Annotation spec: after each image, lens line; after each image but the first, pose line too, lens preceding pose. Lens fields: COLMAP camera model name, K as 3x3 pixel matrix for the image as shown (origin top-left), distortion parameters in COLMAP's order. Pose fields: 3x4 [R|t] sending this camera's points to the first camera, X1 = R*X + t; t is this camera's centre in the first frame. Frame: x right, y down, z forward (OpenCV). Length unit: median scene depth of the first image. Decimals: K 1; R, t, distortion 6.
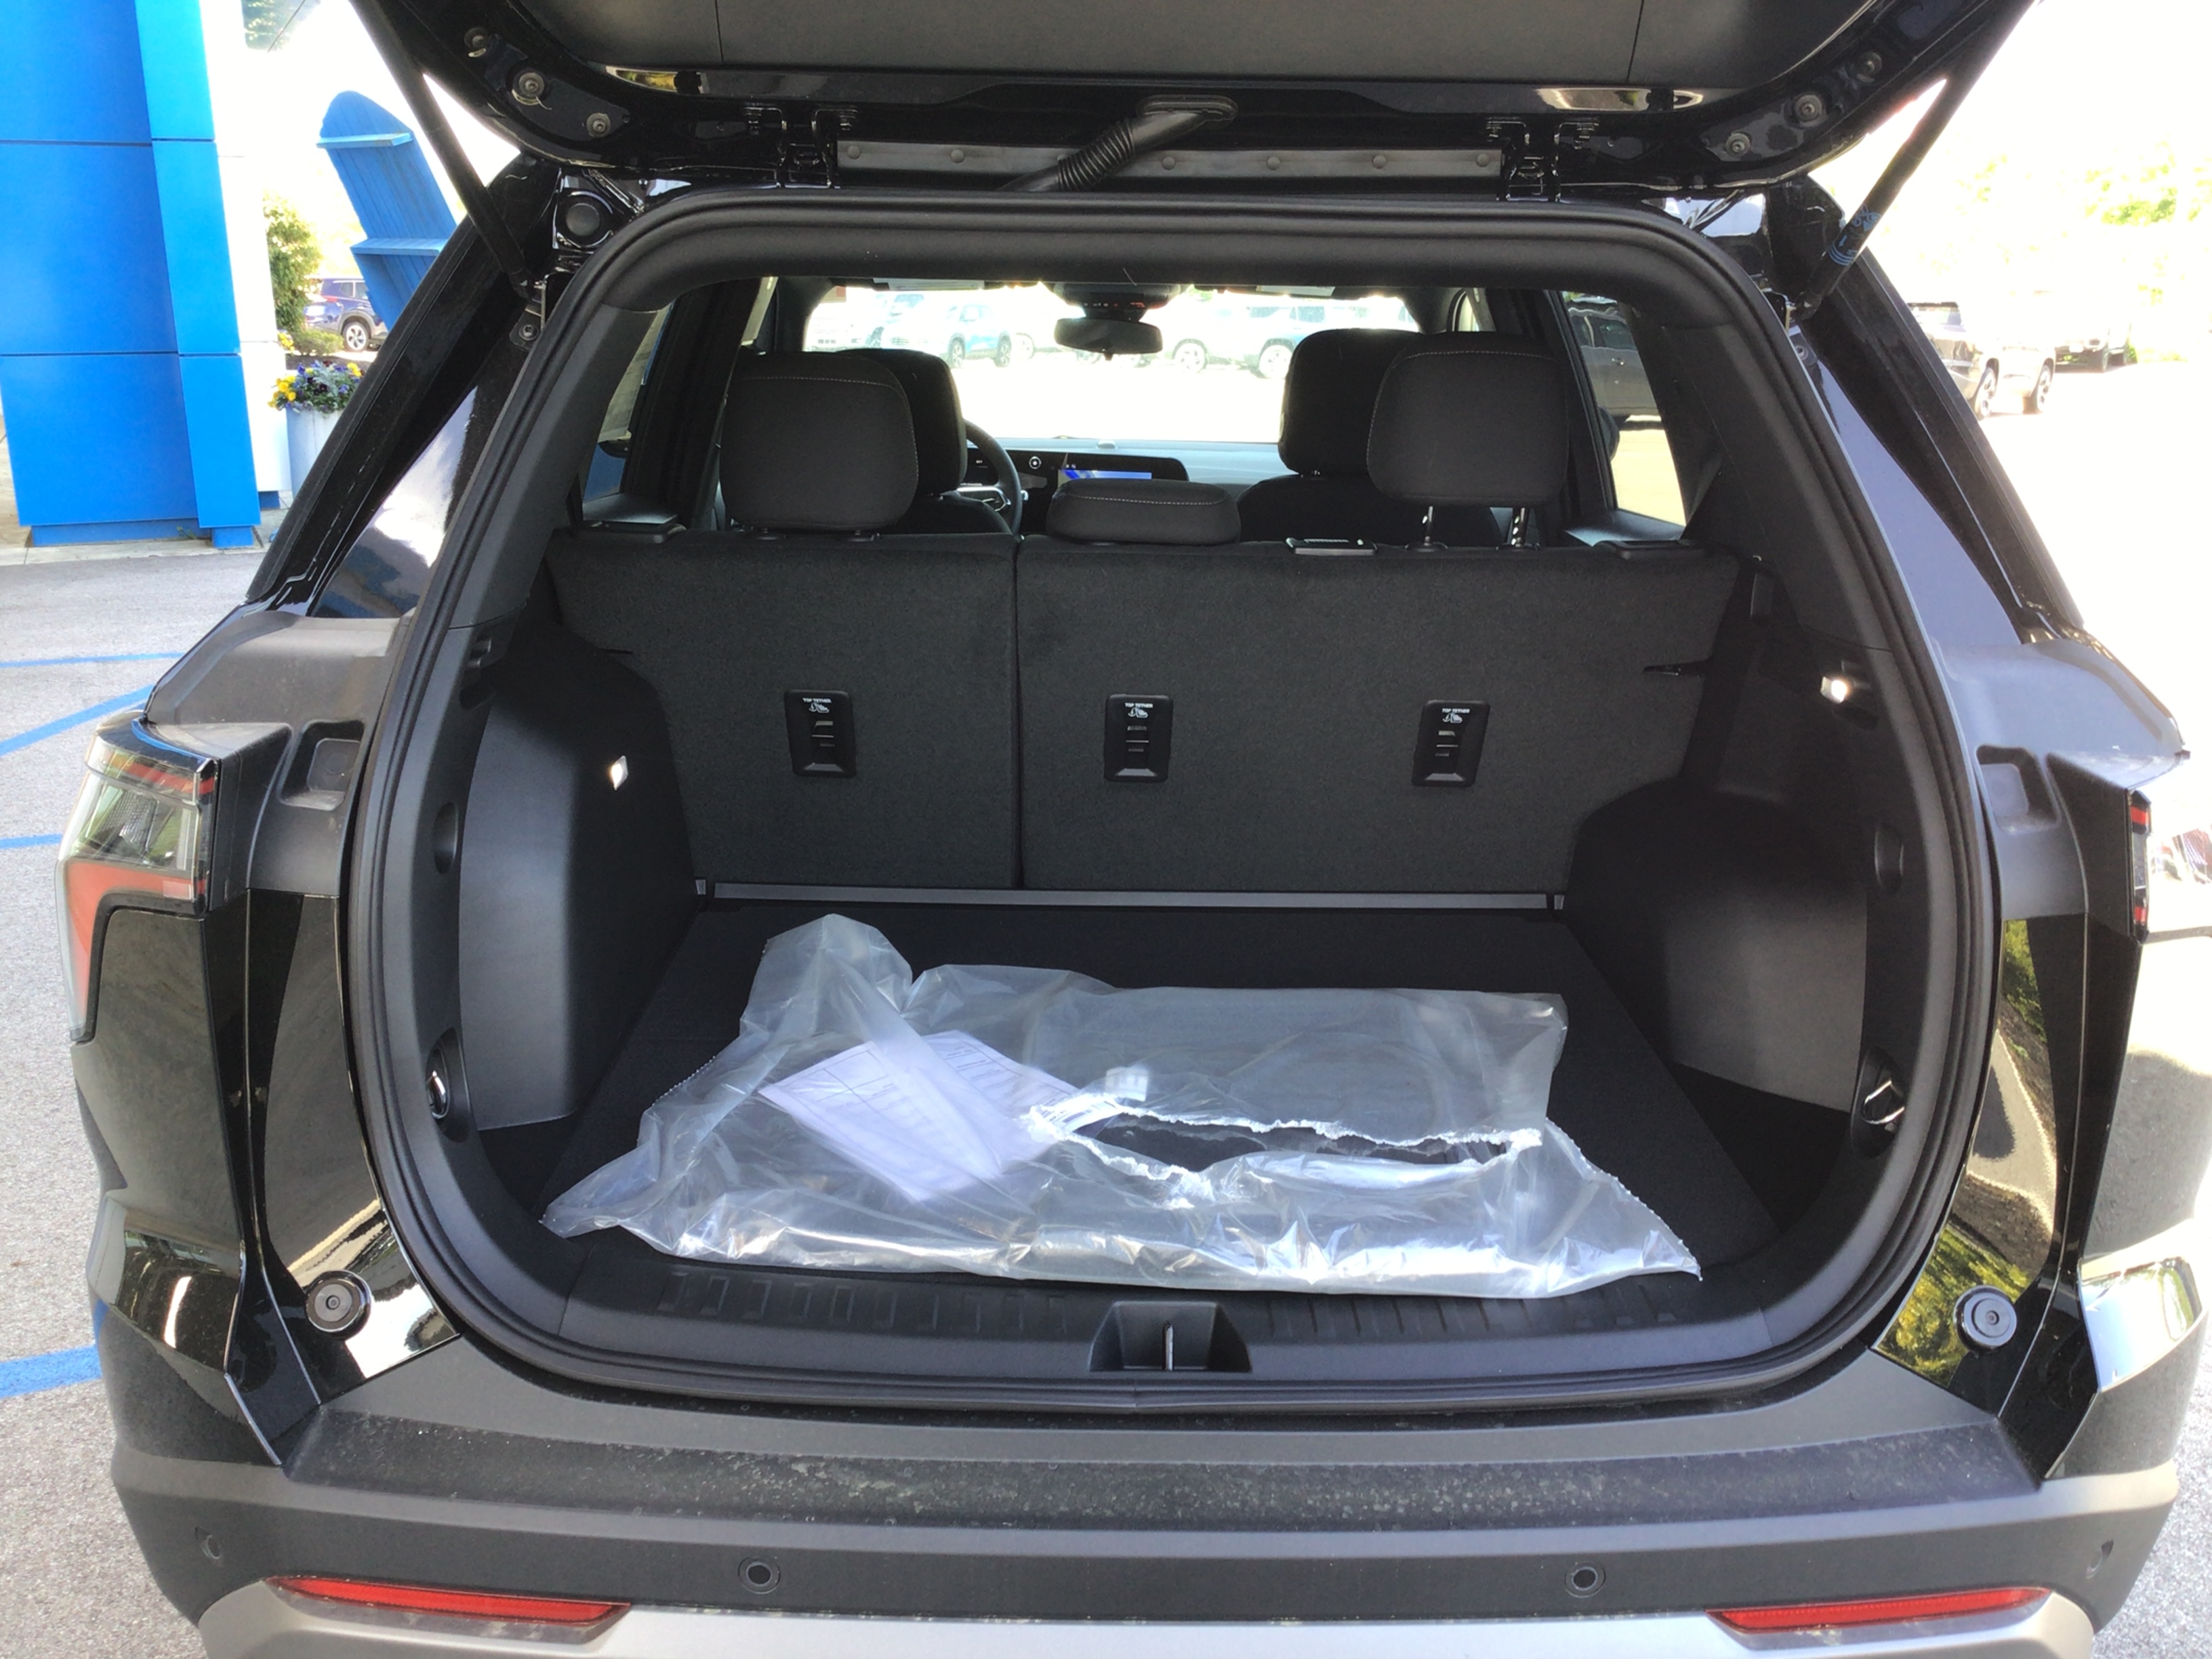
lens RADIAL K [[2042.9, 0, 1111.0], [0, 2042.9, 831.0], [0, 0, 1]] dist [0.003052, 0.000000]
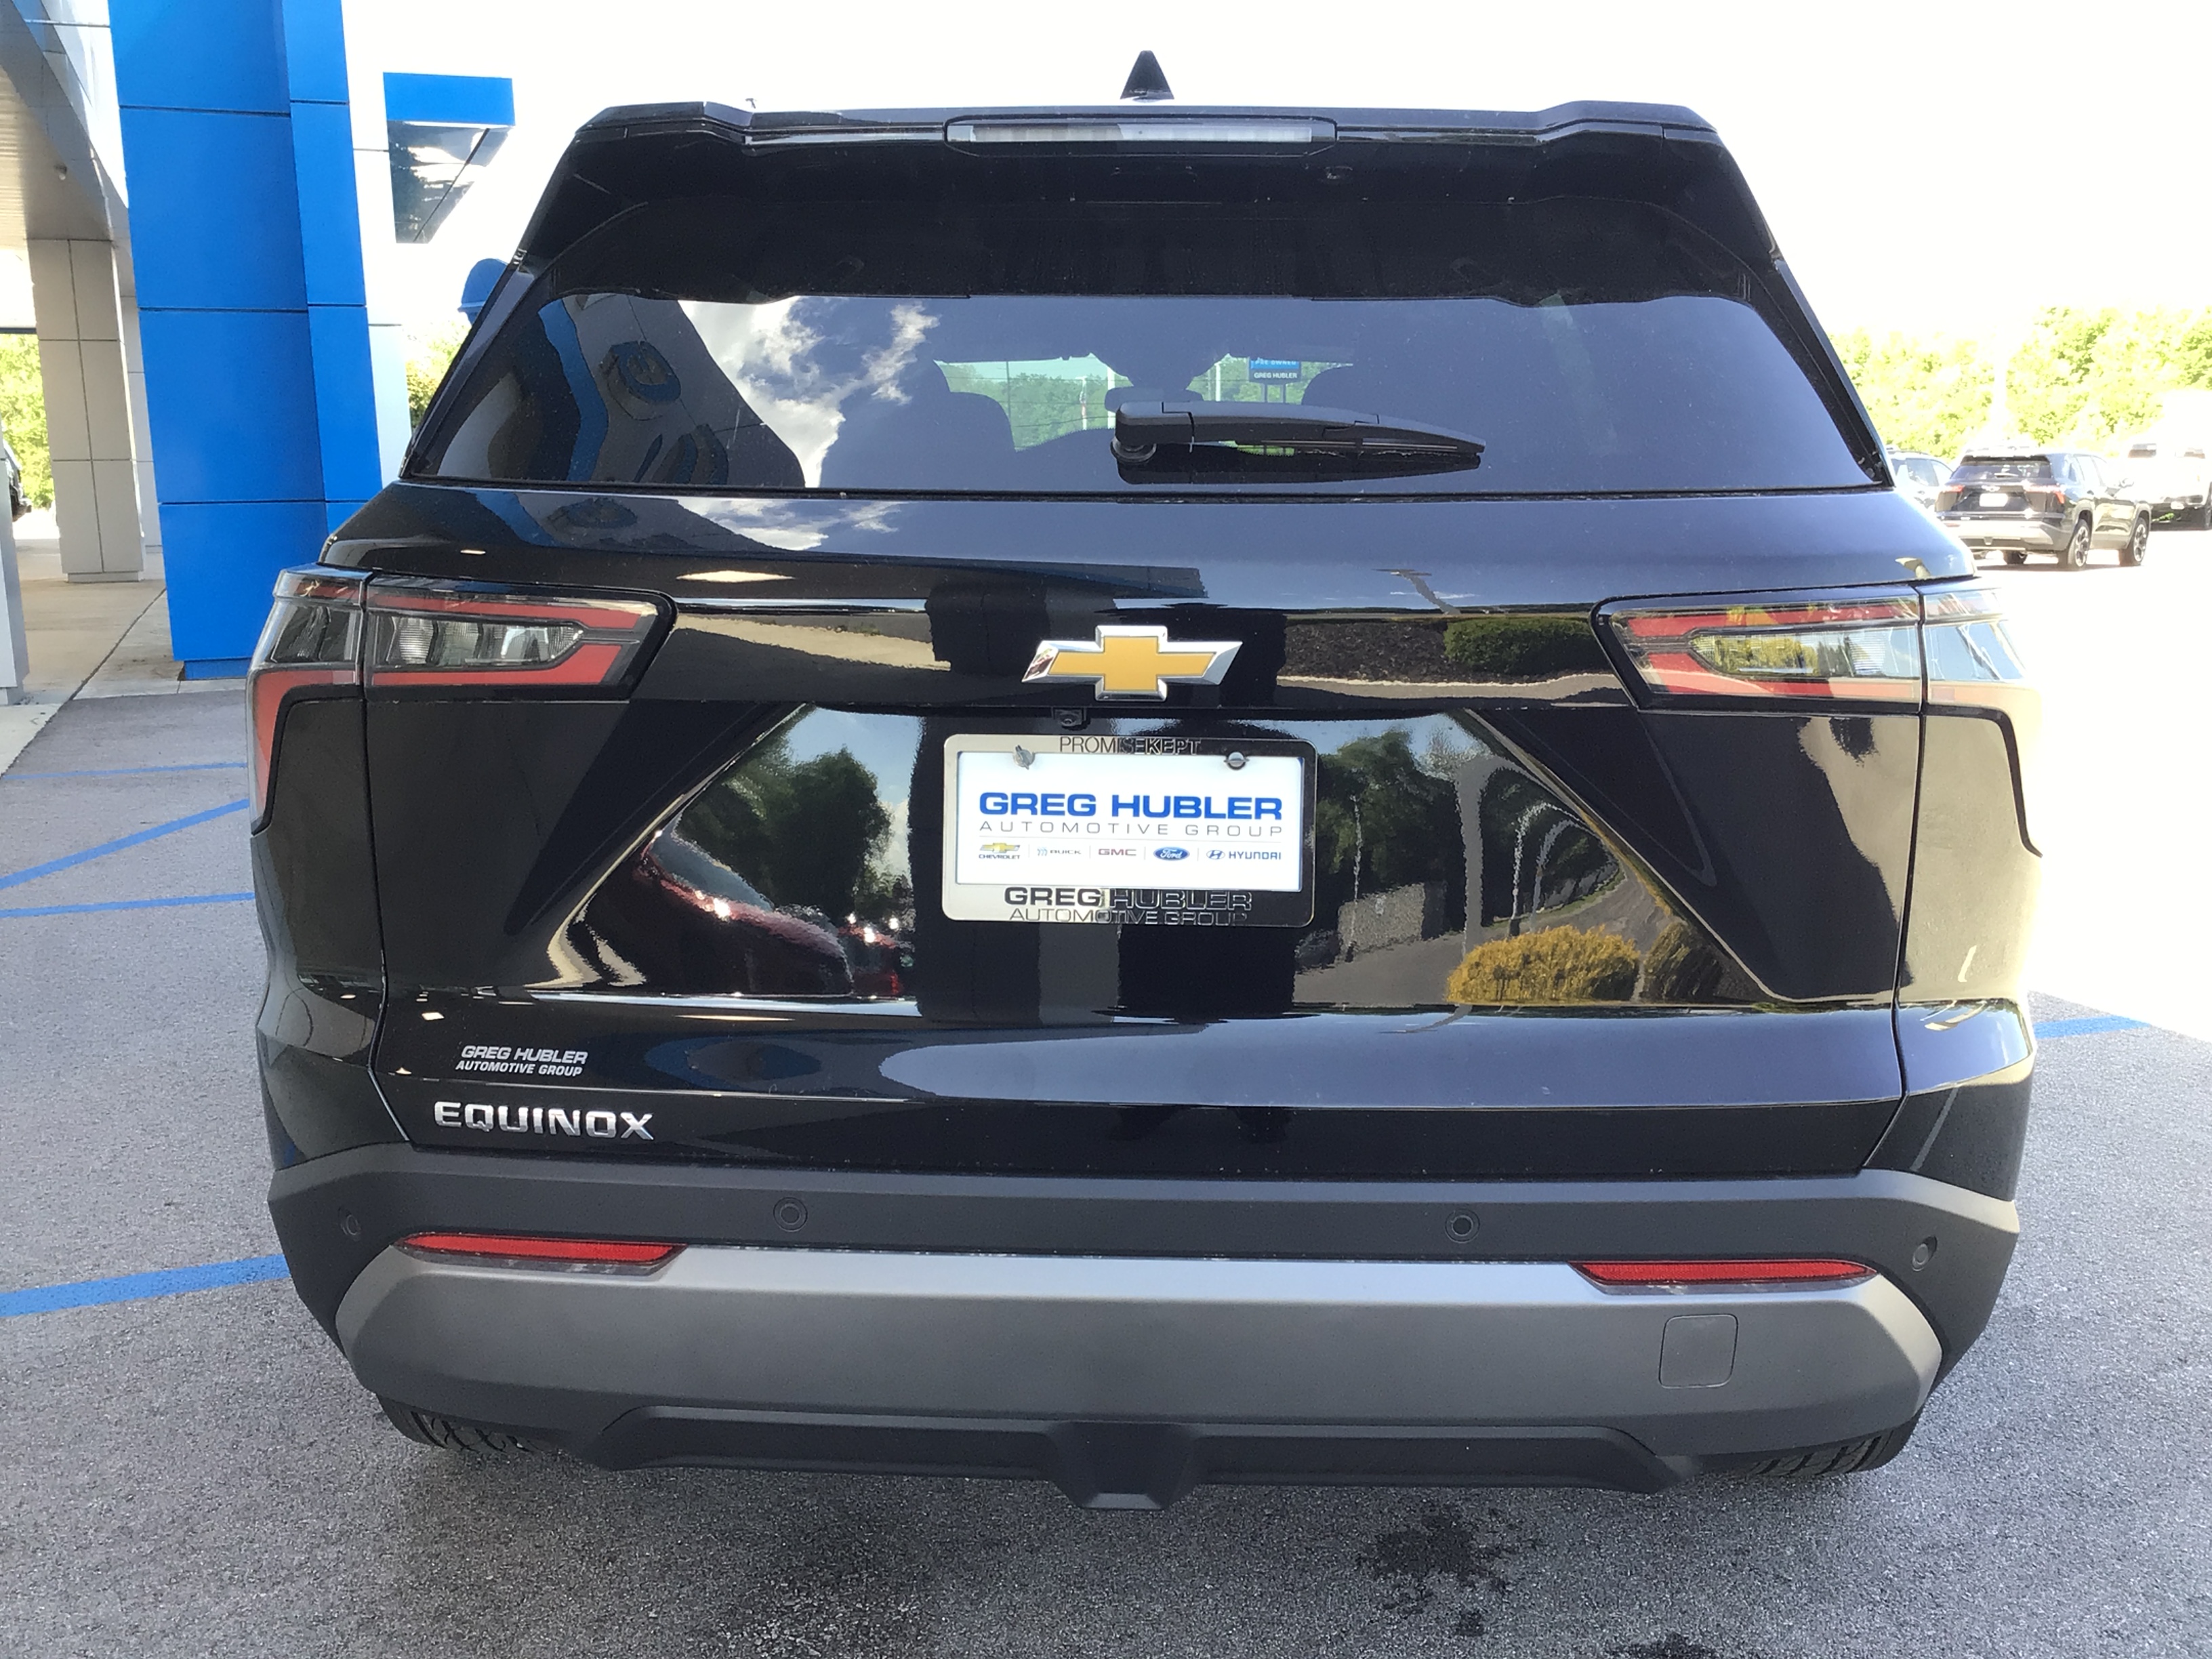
lens RADIAL K [[2041.4, 0, 1121.9], [0, 2041.4, 822.8], [0, 0, 1]] dist [0.019623, 0.000000]
pose [[0.998818, -0.006360, -0.048184, 0.033576], [0.001919, 0.995788, -0.091668, 0.089008], [0.048564, 0.091468, 0.994623, -0.090603]]
